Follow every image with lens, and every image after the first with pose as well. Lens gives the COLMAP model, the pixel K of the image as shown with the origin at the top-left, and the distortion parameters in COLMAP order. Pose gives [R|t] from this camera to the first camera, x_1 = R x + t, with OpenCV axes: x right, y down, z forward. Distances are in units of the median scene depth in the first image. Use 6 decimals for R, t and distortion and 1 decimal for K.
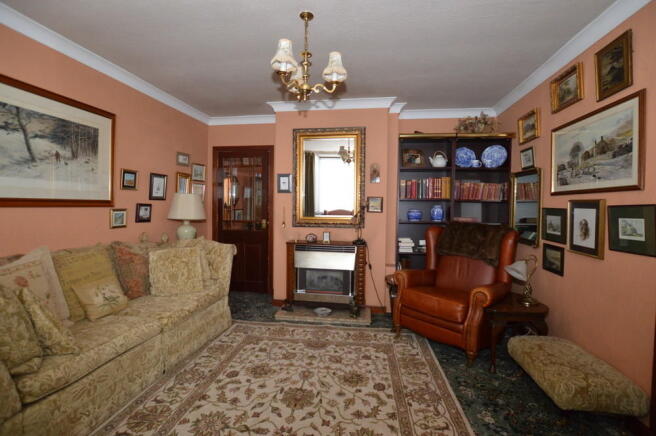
lens RADIAL K [[290.9, 0, 330.2], [0, 290.9, 207.6], [0, 0, 1]] dist [-0.003400, -0.000343]
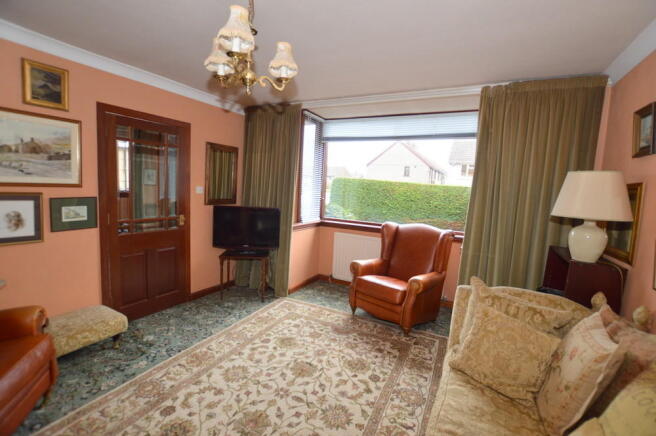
lens RADIAL K [[290.9, 0, 328.0], [0, 290.9, 213.5], [0, 0, 1]] dist [-0.003400, -0.000343]
pose [[-0.938389, -0.094285, 0.332471, -0.613015], [-0.062407, 0.992479, 0.105315, -0.150789], [-0.339900, 0.078078, -0.937215, 1.808272]]
